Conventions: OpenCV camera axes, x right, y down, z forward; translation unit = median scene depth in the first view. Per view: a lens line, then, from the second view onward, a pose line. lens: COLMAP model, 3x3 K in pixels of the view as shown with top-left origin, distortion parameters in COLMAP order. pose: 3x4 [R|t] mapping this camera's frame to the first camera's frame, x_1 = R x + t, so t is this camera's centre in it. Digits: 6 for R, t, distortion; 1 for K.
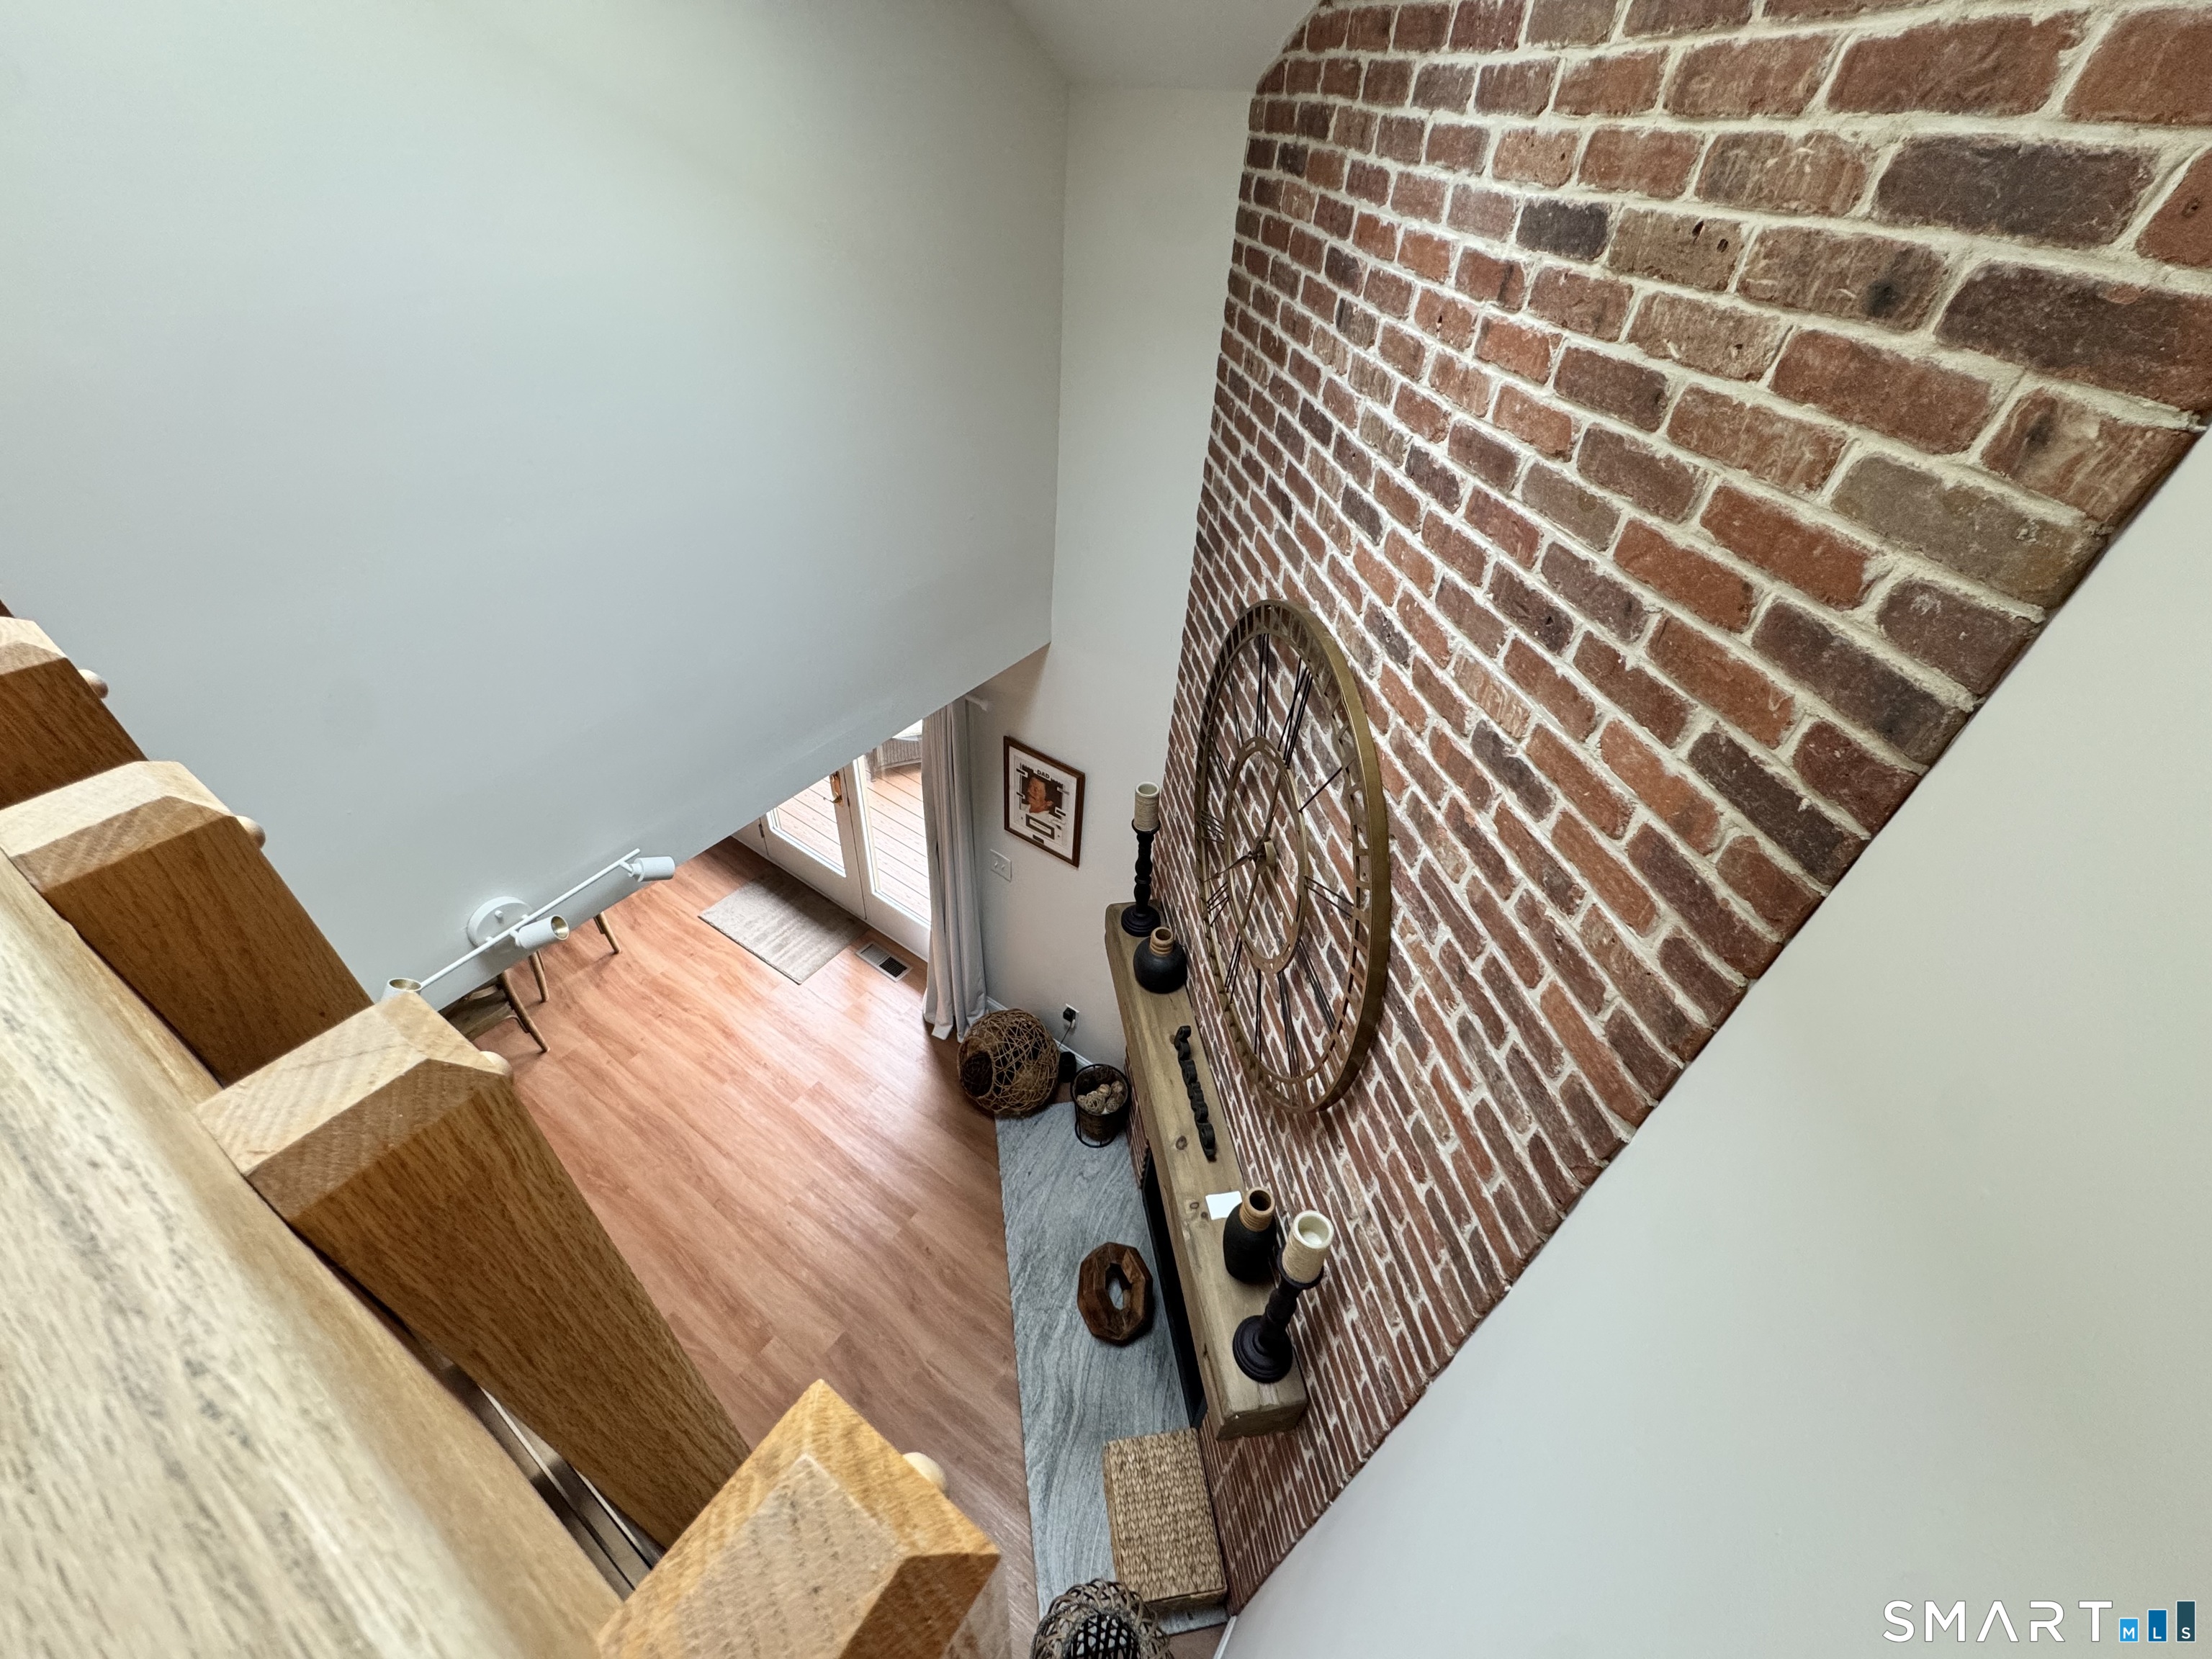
lens RADIAL K [[880.0, 0, 1108.8], [0, 880.0, 816.3], [0, 0, 1]] dist [-0.005758, 0.000202]
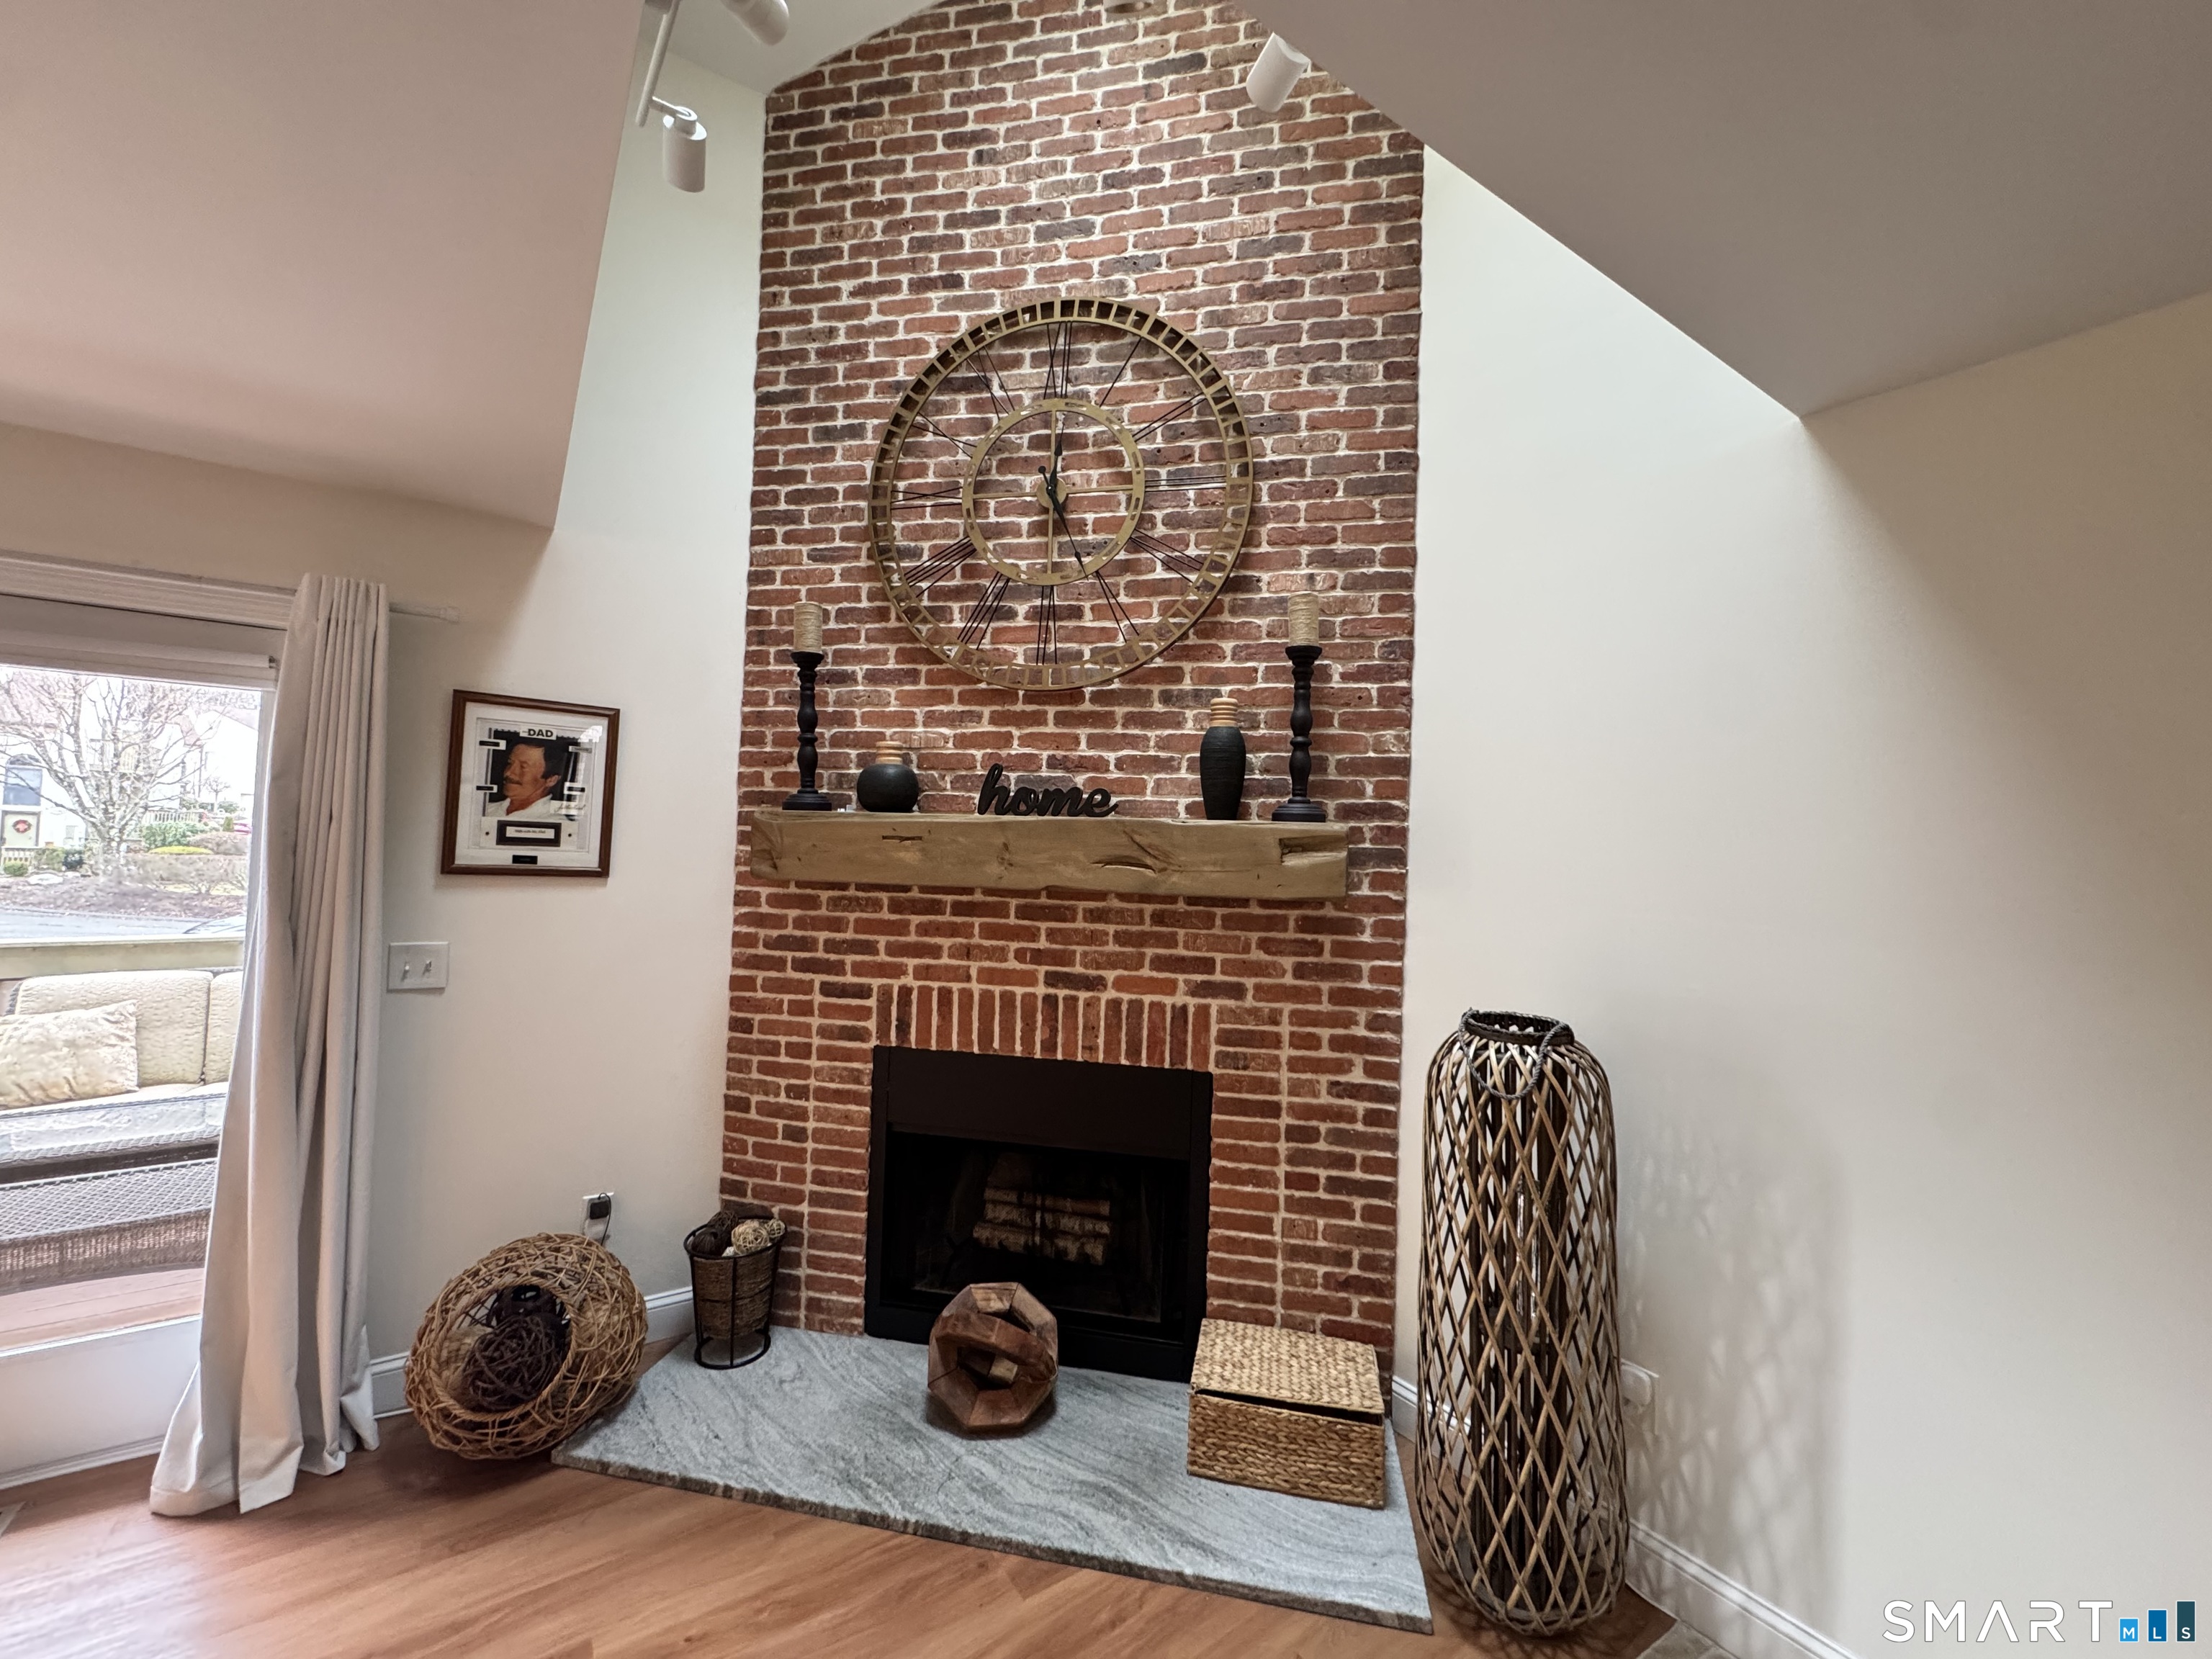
lens RADIAL K [[880.0, 0, 1110.0], [0, 880.0, 825.2], [0, 0, 1]] dist [-0.005758, 0.000202]
pose [[0.357863, -0.023842, 0.933470, -1.863956], [0.584789, 0.785079, -0.204138, 1.376545], [-0.727980, 0.618937, 0.294893, 1.680233]]
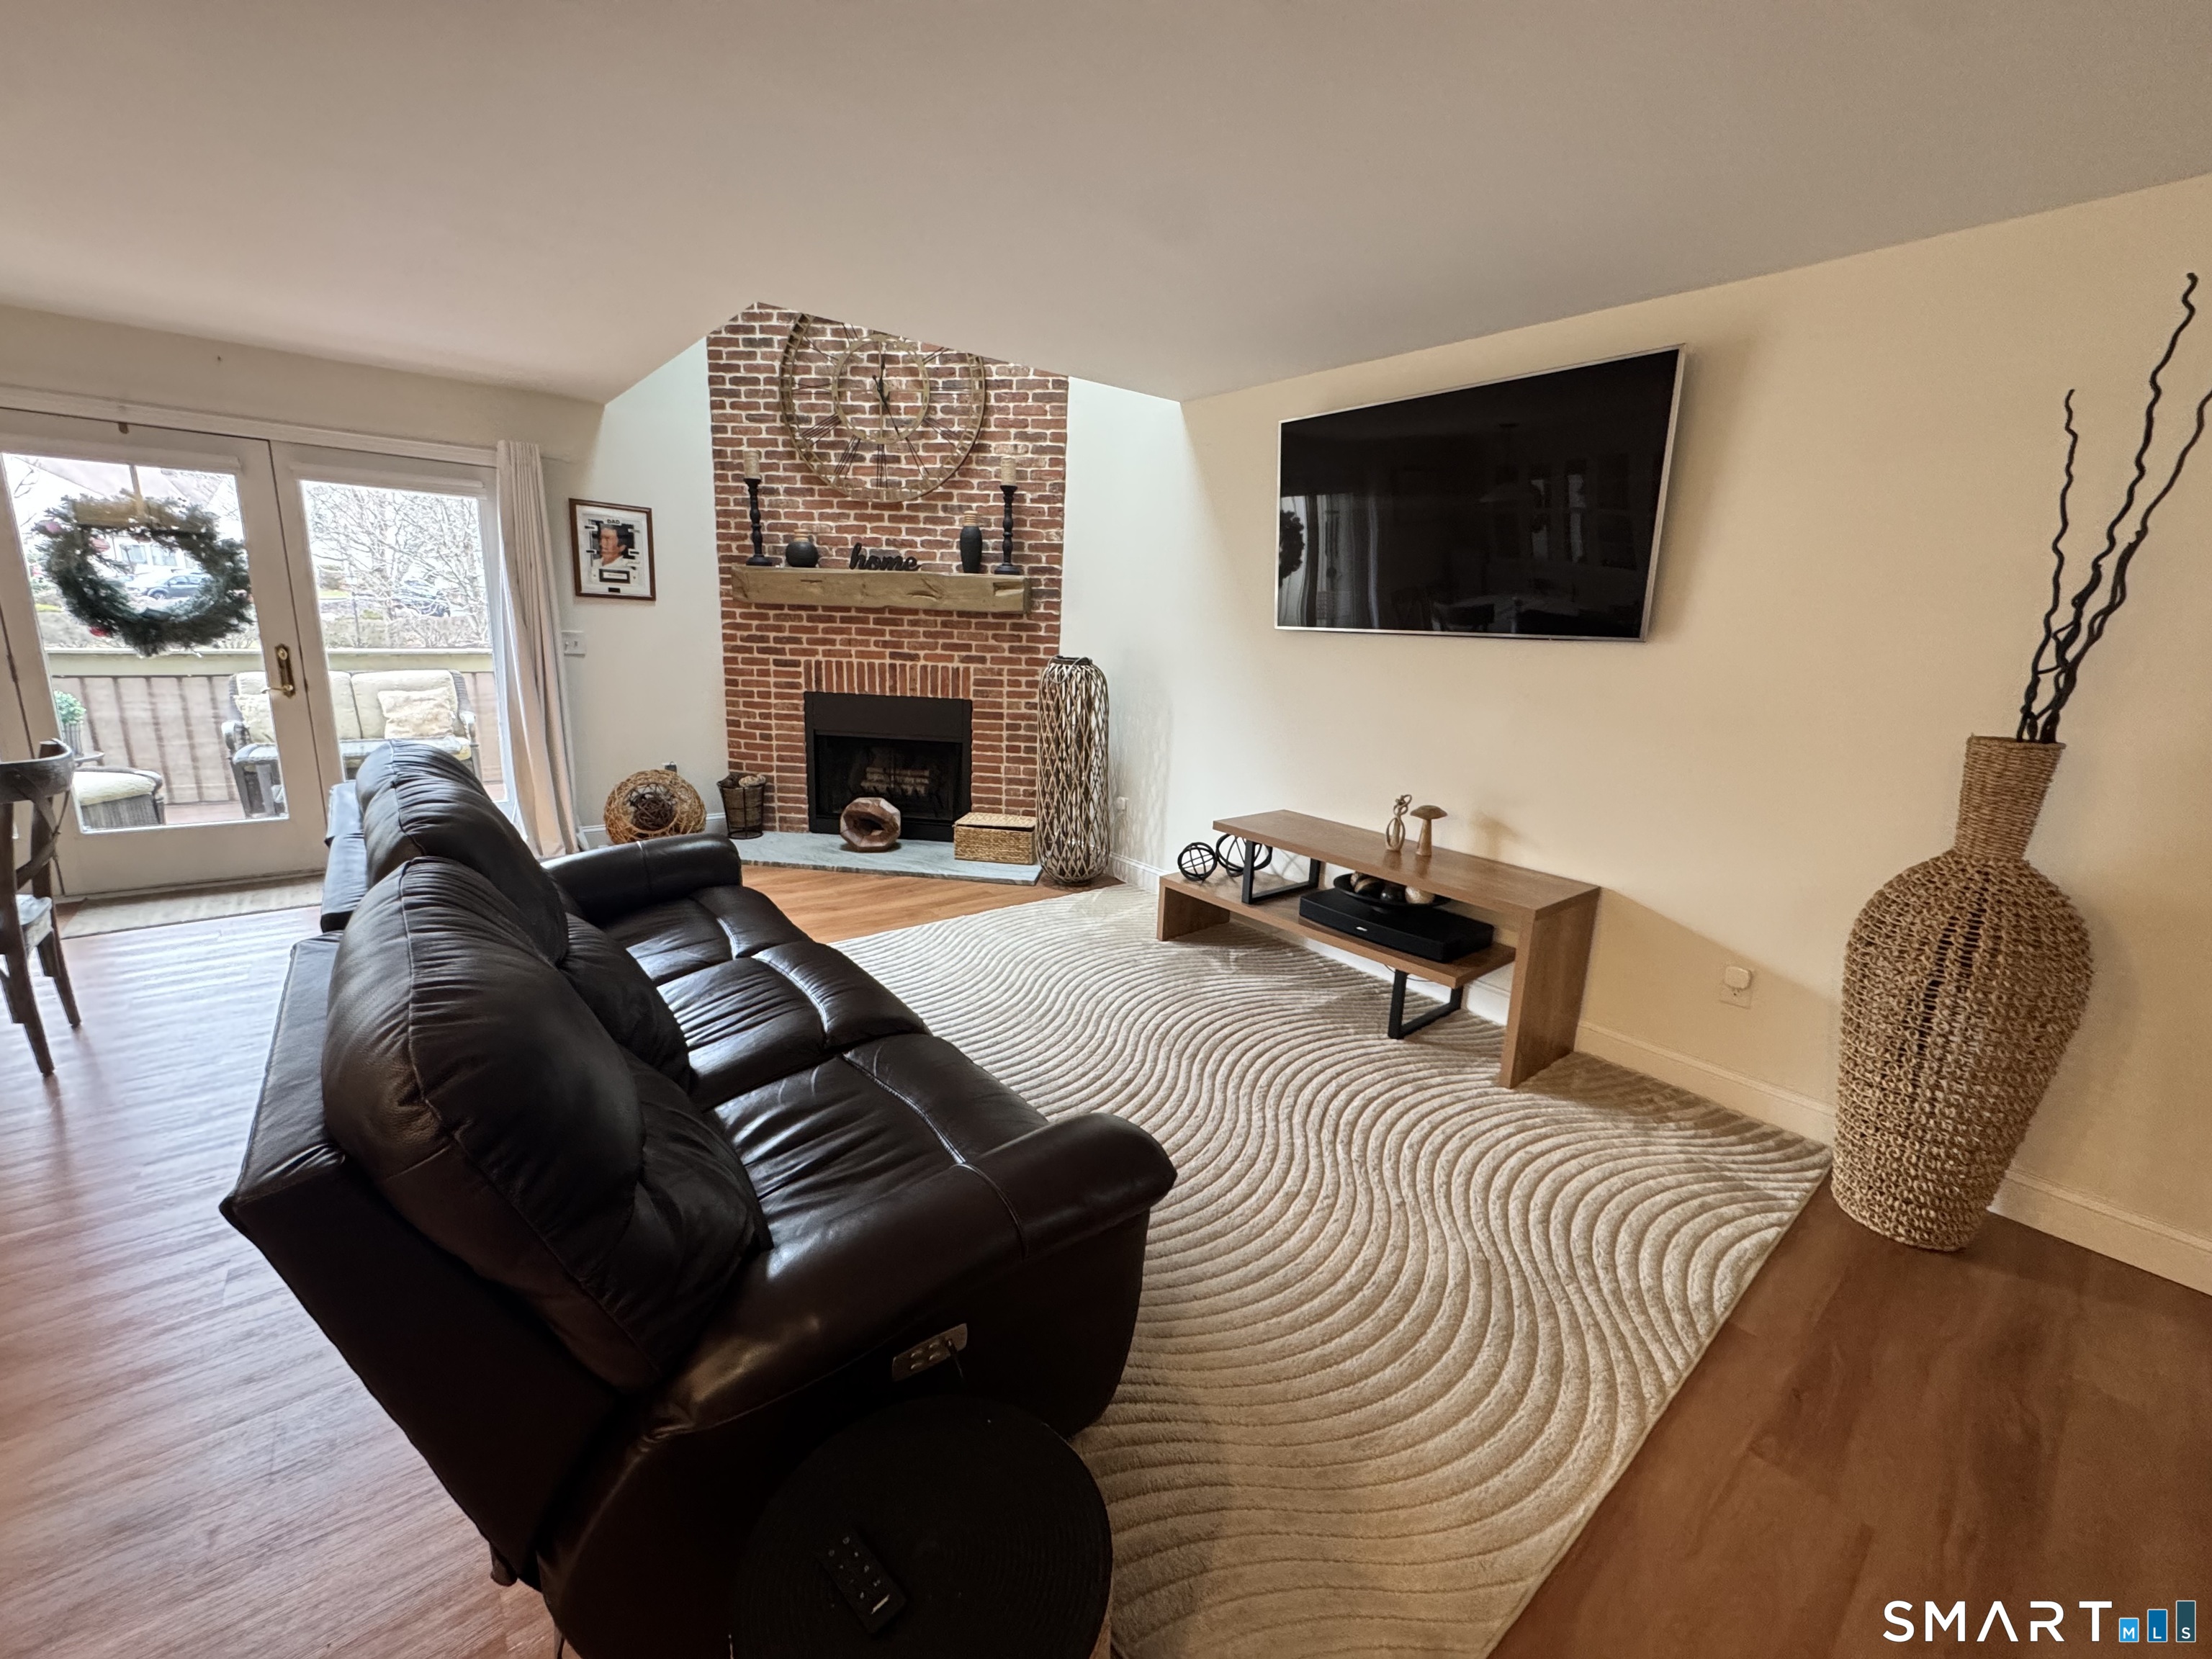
lens RADIAL K [[880.0, 0, 1110.1], [0, 880.0, 826.0], [0, 0, 1]] dist [-0.005758, 0.000202]
pose [[0.273052, -0.259956, 0.926210, -4.041318], [0.590573, 0.805312, 0.051920, 2.316960], [-0.759385, 0.532818, 0.373415, 0.572938]]
